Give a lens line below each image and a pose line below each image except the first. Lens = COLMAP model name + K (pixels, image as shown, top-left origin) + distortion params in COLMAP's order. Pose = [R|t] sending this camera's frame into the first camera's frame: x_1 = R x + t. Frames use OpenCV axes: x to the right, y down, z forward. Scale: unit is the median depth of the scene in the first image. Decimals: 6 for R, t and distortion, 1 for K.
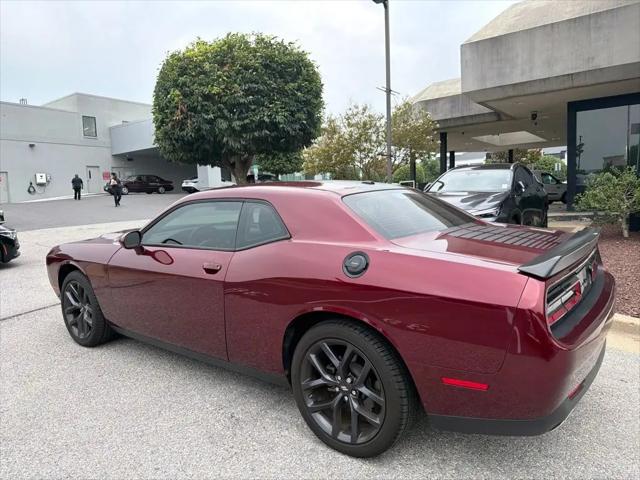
lens RADIAL K [[446.8, 0, 323.4], [0, 446.8, 245.9], [0, 0, 1]] dist [0.049395, -0.060427]
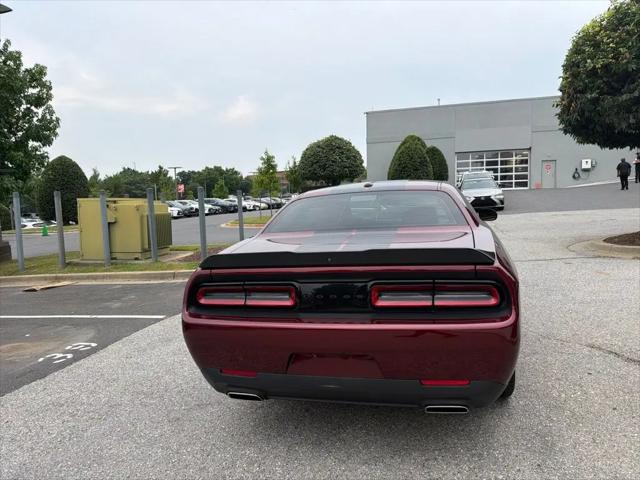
lens RADIAL K [[446.3, 0, 323.0], [0, 446.3, 249.1], [0, 0, 1]] dist [0.056375, -0.068031]
pose [[0.386486, 0.118019, -0.914713, 0.386311], [-0.077467, 0.992428, 0.095314, -0.028922], [0.919036, 0.034023, 0.392702, 0.169947]]
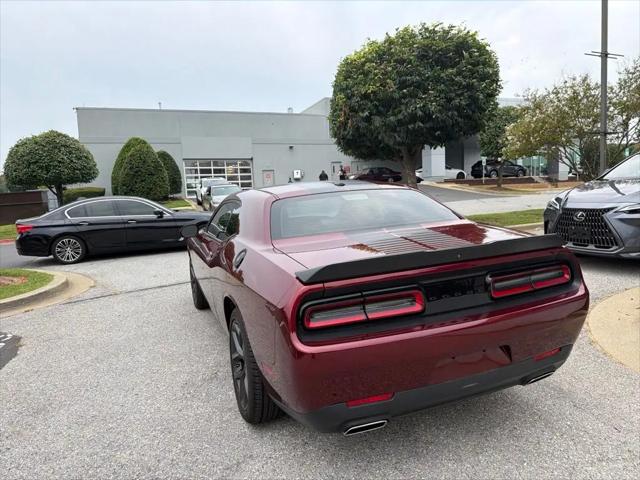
lens RADIAL K [[446.3, 0, 323.7], [0, 446.3, 251.3], [0, 0, 1]] dist [0.056375, -0.068031]
pose [[0.855860, 0.053170, -0.514468, 0.222923], [-0.032987, 0.998288, 0.048296, -0.011419], [0.516155, -0.024364, 0.856148, 0.026586]]
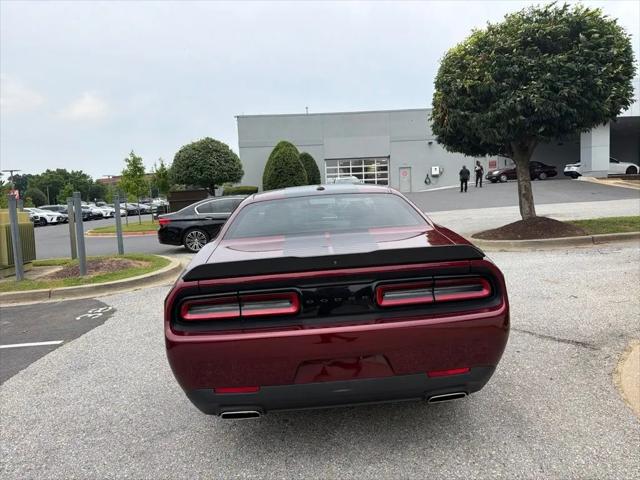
lens RADIAL K [[446.3, 0, 324.1], [0, 446.3, 246.1], [0, 0, 1]] dist [0.056375, -0.068031]
pose [[0.639658, 0.082101, -0.764263, 0.344801], [-0.057616, 0.996604, 0.058838, -0.022849], [0.766497, 0.006398, 0.642216, 0.108002]]
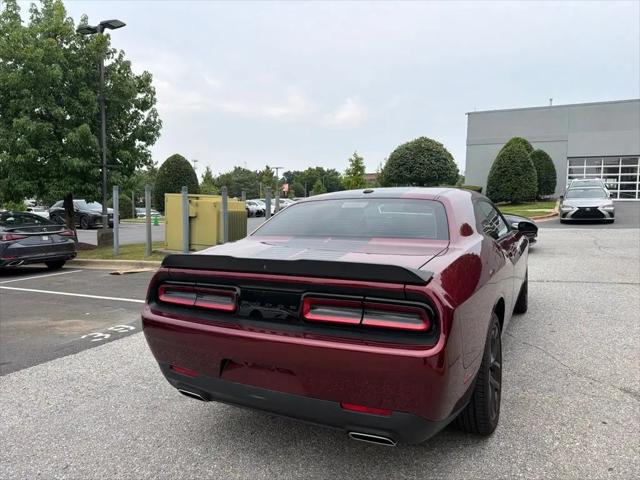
lens RADIAL K [[446.8, 0, 319.3], [0, 446.8, 245.9], [0, 0, 1]] dist [0.049395, -0.060427]
pose [[0.165324, 0.126137, -0.978140, 0.402346], [-0.117866, 0.987206, 0.107385, -0.040527], [0.979171, 0.097537, 0.178076, 0.255842]]
